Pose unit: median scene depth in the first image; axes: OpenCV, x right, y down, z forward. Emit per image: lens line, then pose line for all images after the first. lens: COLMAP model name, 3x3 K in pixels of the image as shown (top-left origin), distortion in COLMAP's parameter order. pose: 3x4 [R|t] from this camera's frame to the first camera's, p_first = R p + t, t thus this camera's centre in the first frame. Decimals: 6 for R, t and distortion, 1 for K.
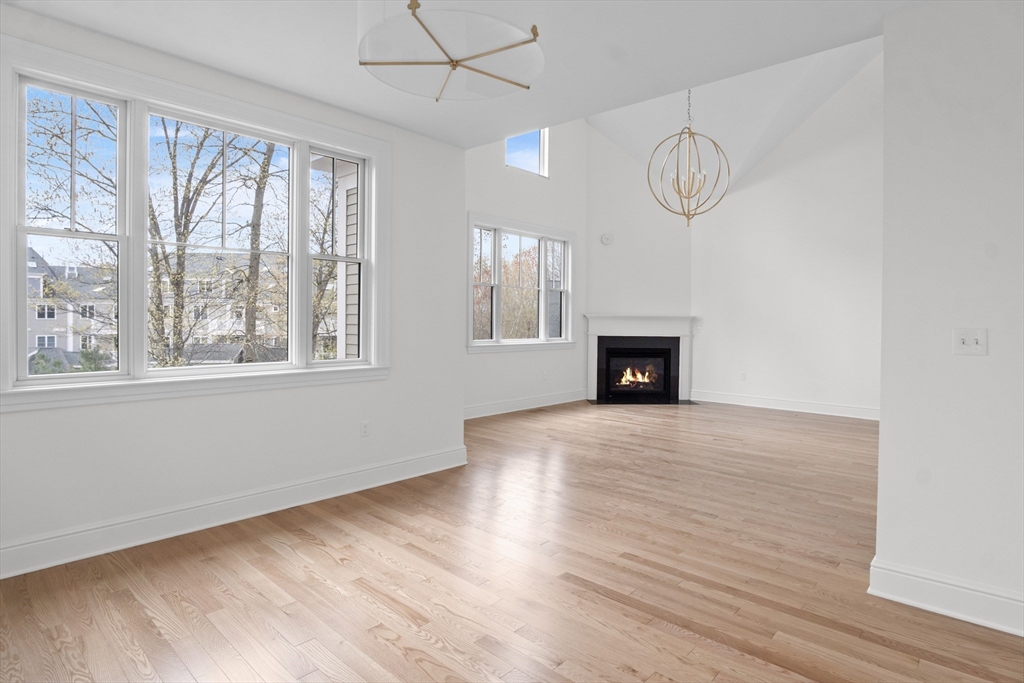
lens RADIAL K [[551.3, 0, 513.9], [0, 551.3, 325.1], [0, 0, 1]] dist [-0.036434, 0.000207]
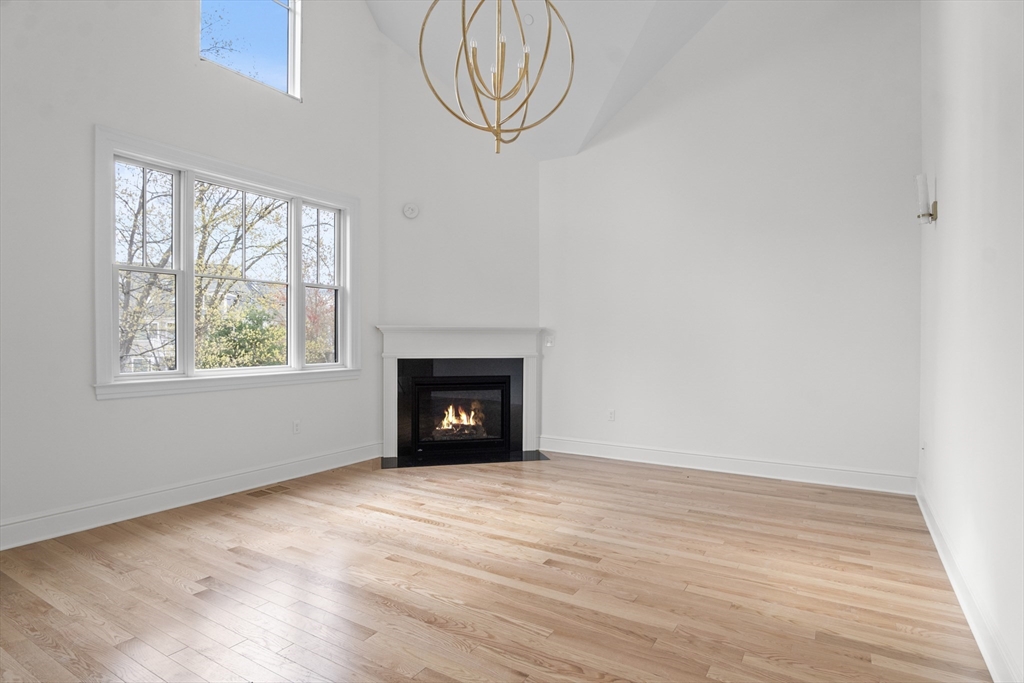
lens RADIAL K [[556.1, 0, 515.0], [0, 556.1, 350.0], [0, 0, 1]] dist [-0.034959, 0.001957]
pose [[0.980436, -0.014114, 0.196330, 0.159163], [0.011373, 0.999822, 0.015085, 0.001006], [-0.196508, -0.012557, 0.980422, 0.332471]]
